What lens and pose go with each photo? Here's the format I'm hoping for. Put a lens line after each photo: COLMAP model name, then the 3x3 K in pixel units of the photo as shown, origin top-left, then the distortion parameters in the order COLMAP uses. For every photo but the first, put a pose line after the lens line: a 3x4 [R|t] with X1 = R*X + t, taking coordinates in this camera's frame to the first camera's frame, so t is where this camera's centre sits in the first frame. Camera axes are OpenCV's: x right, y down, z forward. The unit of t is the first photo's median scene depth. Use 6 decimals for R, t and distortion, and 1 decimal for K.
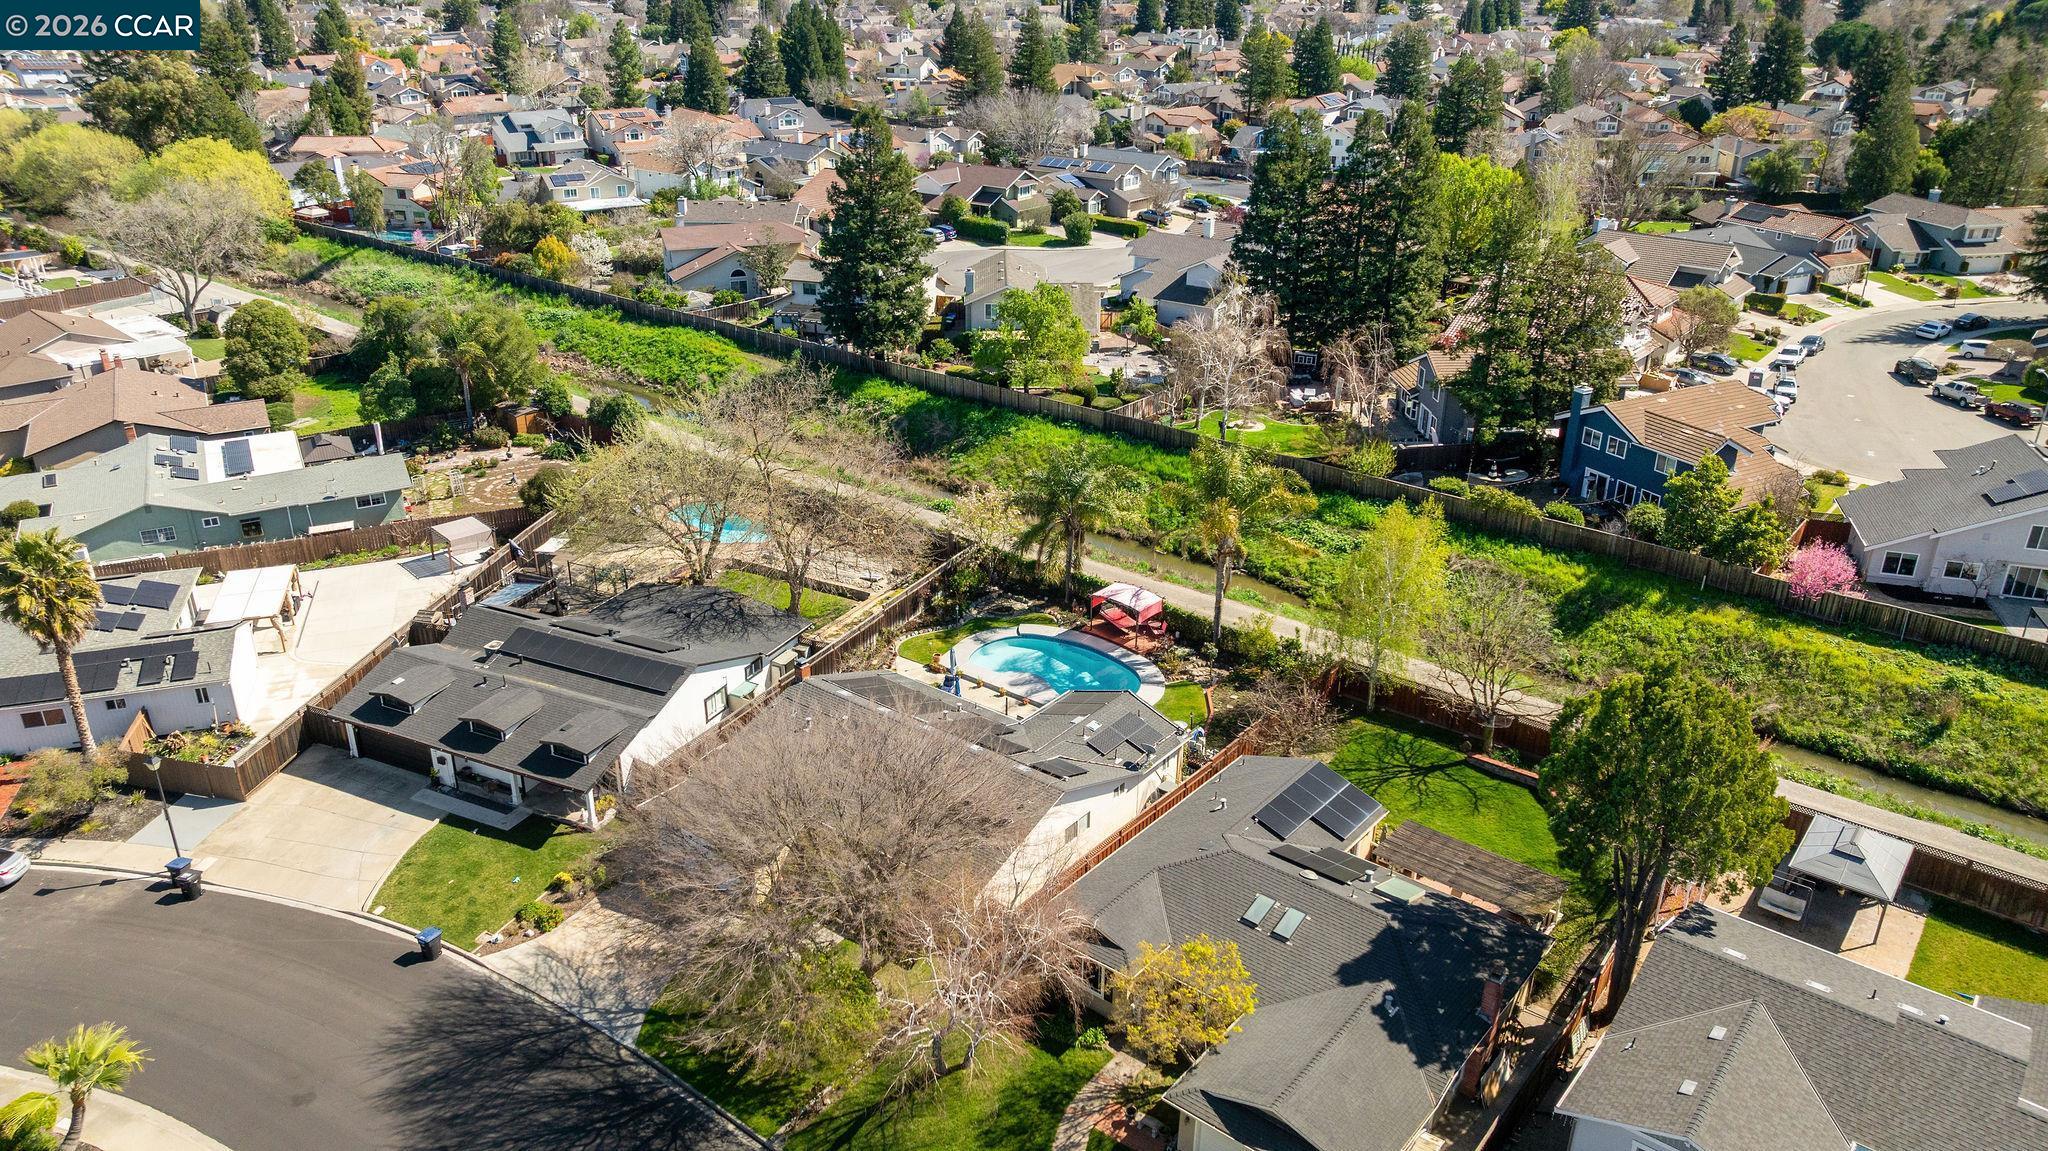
lens RADIAL K [[1440.8, 0, 1024.0], [0, 1440.8, 575.5], [0, 0, 1]] dist [-0.045231, 0.051724]
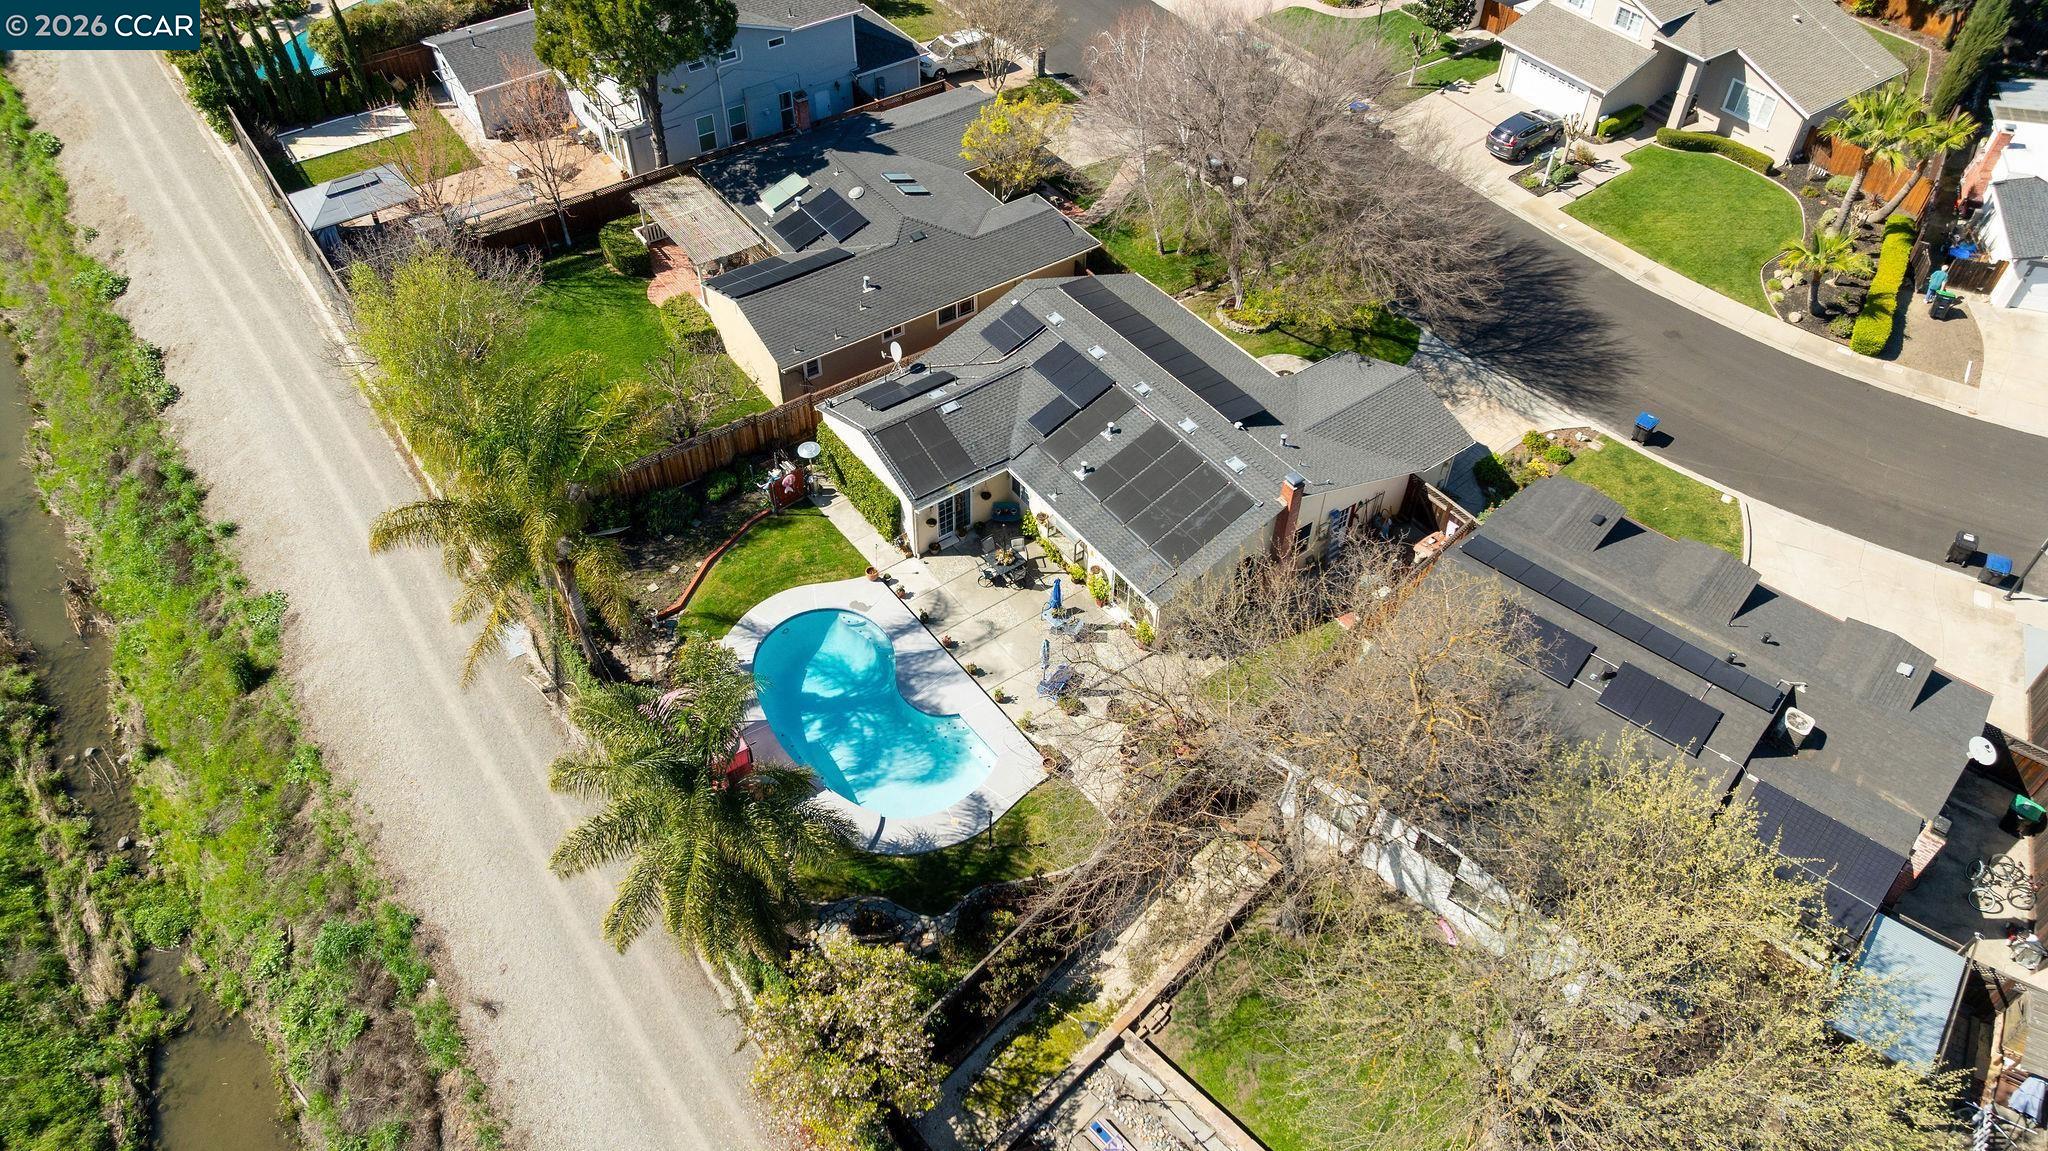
lens RADIAL K [[1418.7, 0, 1024.0], [0, 1418.7, 575.5], [0, 0, 1]] dist [-0.010799, -0.000623]
pose [[-0.962557, -0.205326, 0.176986, -0.172944], [0.094411, 0.358097, 0.928899, -0.638916], [-0.254106, 0.910828, -0.325304, 1.418707]]
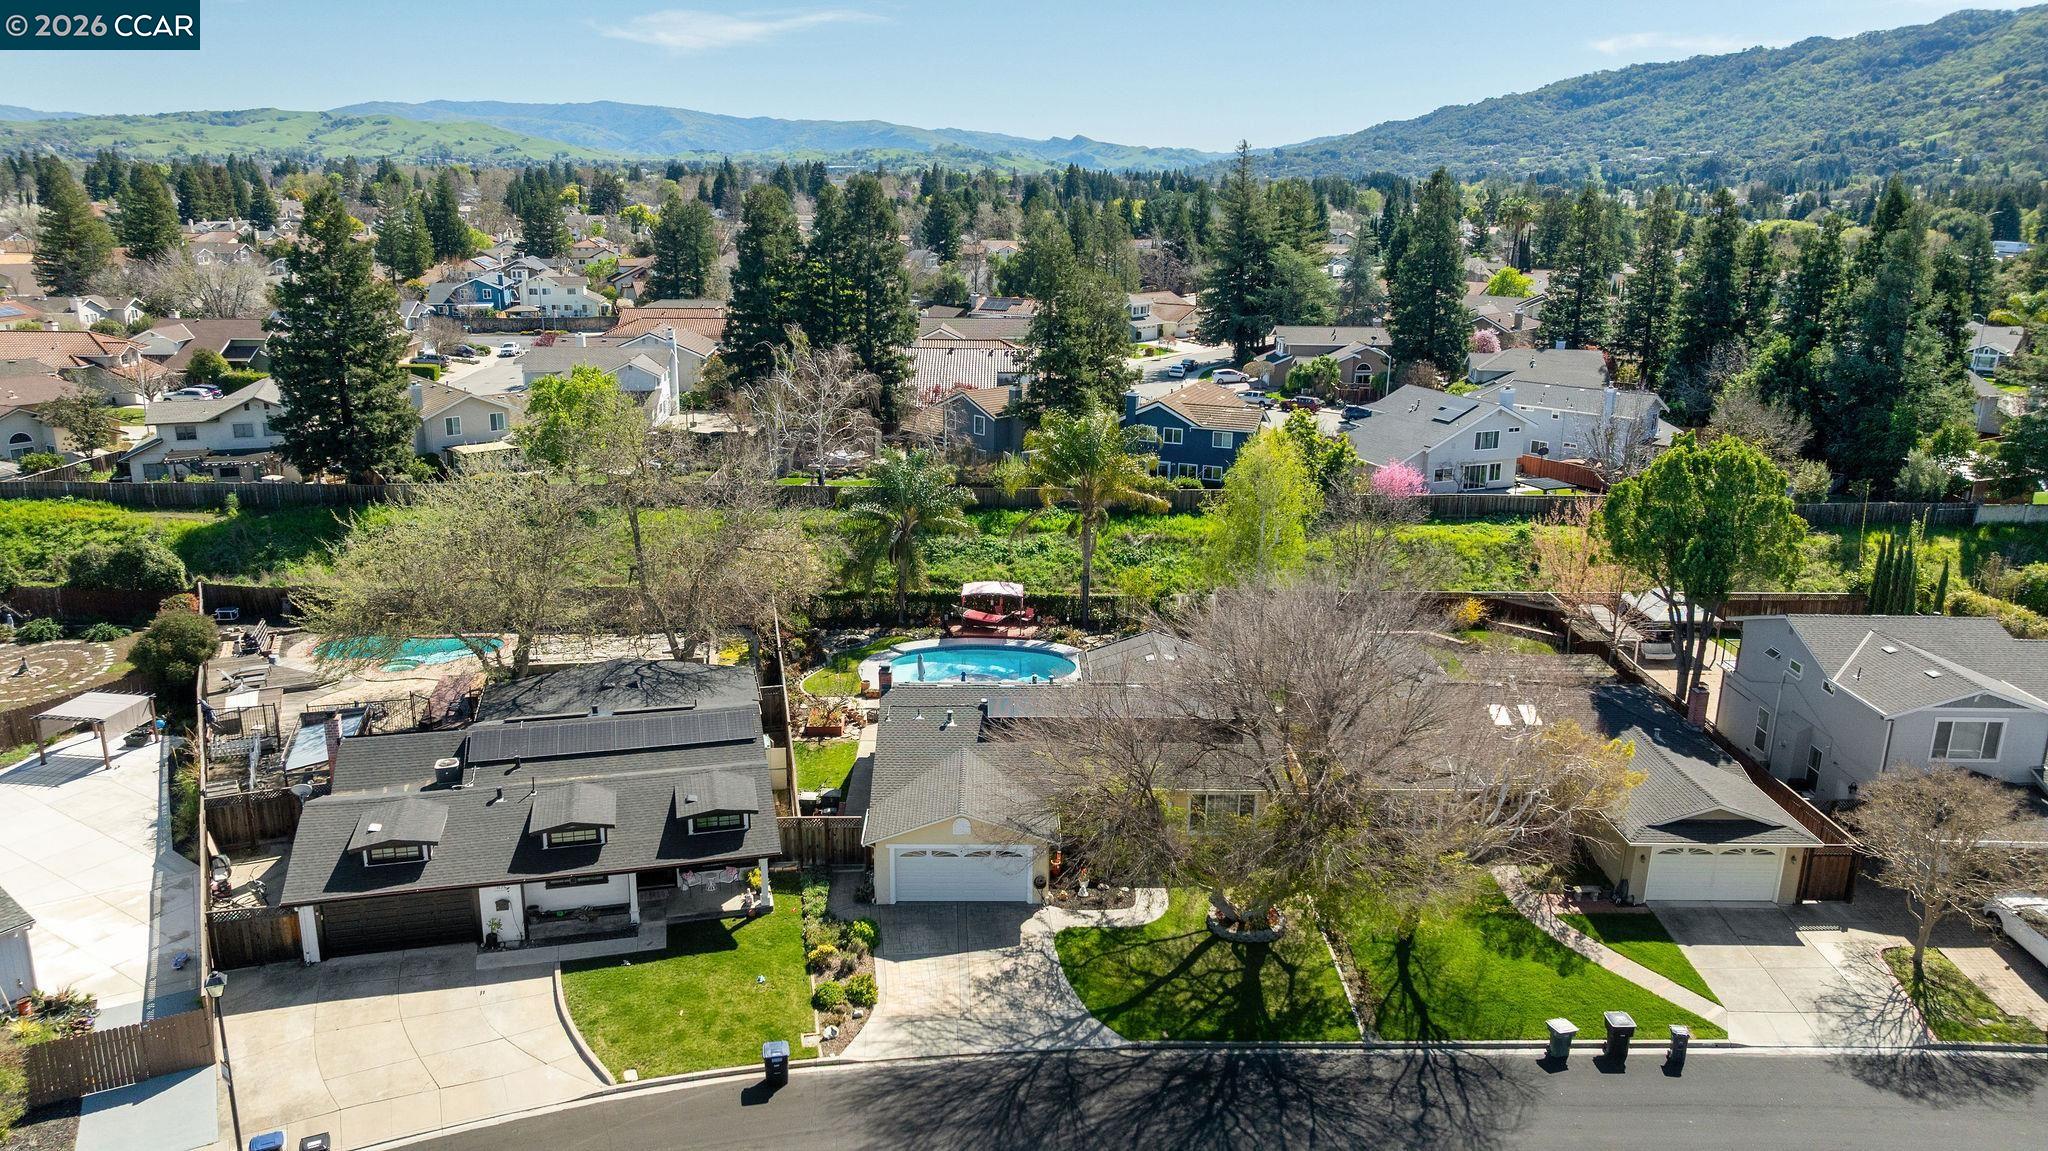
lens RADIAL K [[1440.8, 0, 1024.0], [0, 1440.8, 575.5], [0, 0, 1]] dist [-0.045231, 0.051724]
pose [[0.773317, -0.169917, 0.610827, -0.668028], [0.251221, 0.966681, -0.049143, 0.076281], [-0.582125, 0.191456, 0.790237, 0.270283]]
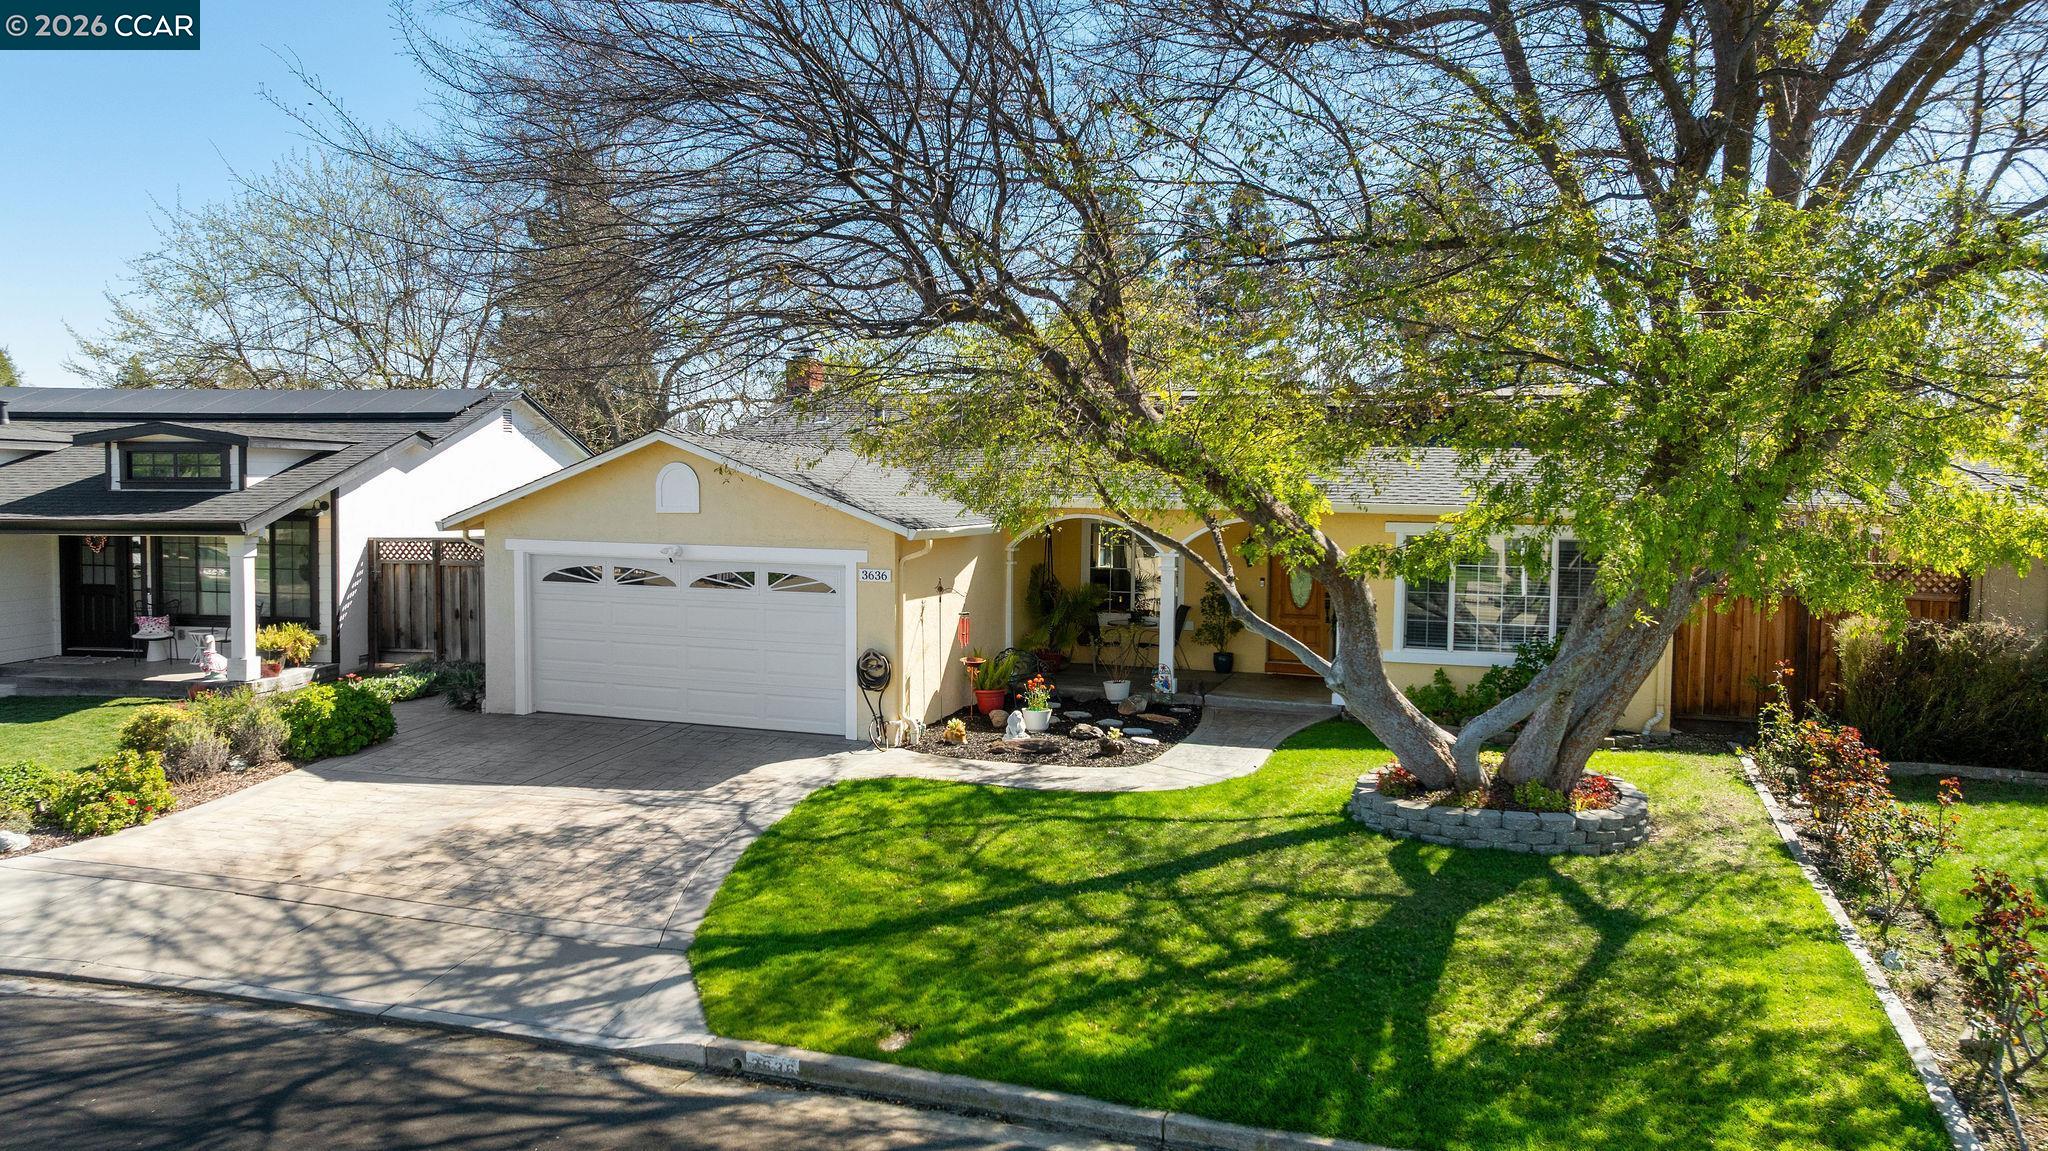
lens RADIAL K [[1440.8, 0, 1024.0], [0, 1440.8, 575.5], [0, 0, 1]] dist [-0.045231, 0.051724]
pose [[0.950090, -0.014764, 0.311627, -0.245206], [0.121732, 0.937245, -0.326731, 0.286622], [-0.287247, 0.348359, 0.892264, 0.686574]]
